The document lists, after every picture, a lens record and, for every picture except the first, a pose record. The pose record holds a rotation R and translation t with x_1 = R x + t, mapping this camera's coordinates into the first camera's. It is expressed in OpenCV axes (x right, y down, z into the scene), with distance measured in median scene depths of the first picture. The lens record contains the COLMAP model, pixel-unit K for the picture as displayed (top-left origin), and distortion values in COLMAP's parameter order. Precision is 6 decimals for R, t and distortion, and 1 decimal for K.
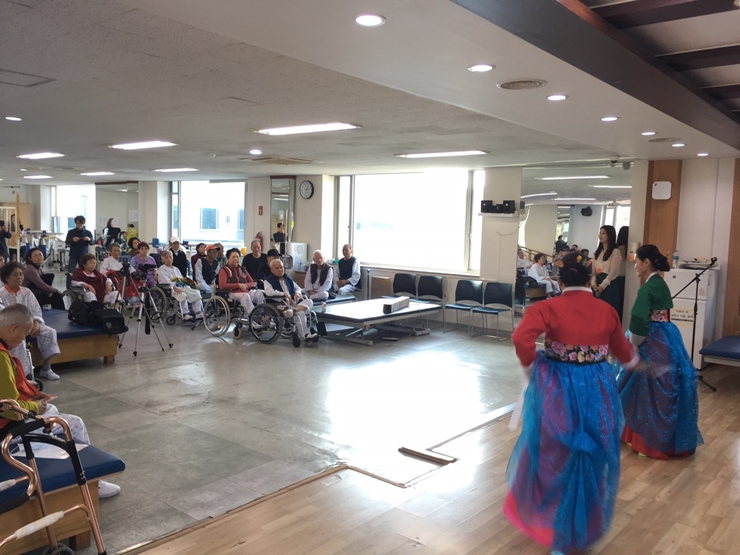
lens RADIAL K [[630.4, 0, 370.0], [0, 630.4, 277.5], [0, 0, 1]] dist [0.074405, -0.096389]
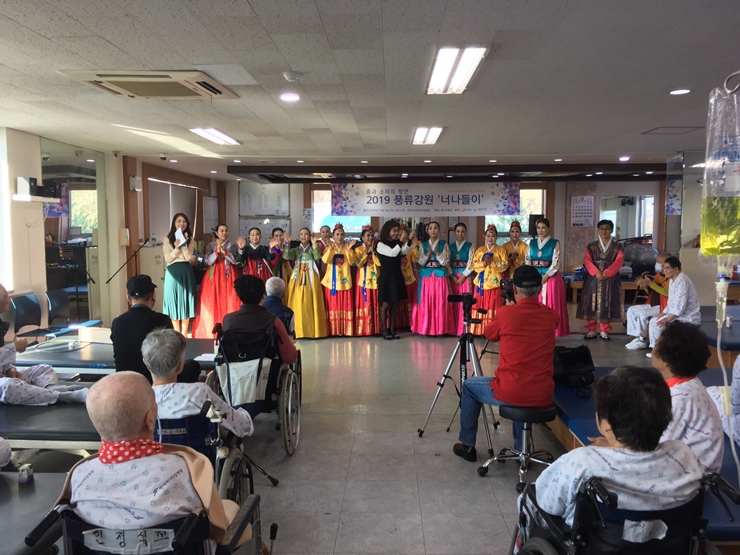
lens RADIAL K [[630.4, 0, 370.0], [0, 630.4, 277.5], [0, 0, 1]] dist [0.074405, -0.096389]
pose [[-0.619124, -0.096256, 0.779371, -0.642729], [0.047837, 0.985993, 0.159777, -0.114265], [-0.783834, 0.136205, -0.605848, 1.211005]]
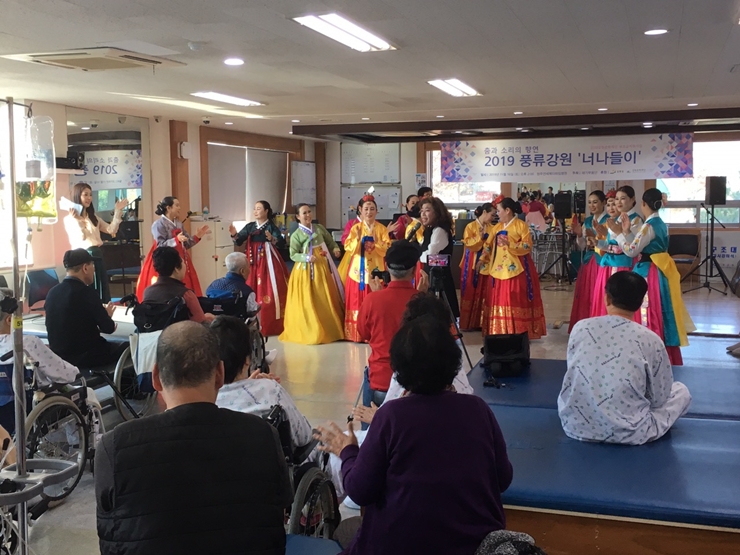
lens RADIAL K [[863.4, 0, 370.0], [0, 863.4, 277.5], [0, 0, 1]] dist [0.036926, 0.058223]
pose [[-0.370894, -0.116572, 0.921330, -0.869294], [0.077454, 0.984751, 0.155777, -0.111175], [-0.925440, 0.129138, -0.356209, 1.087435]]
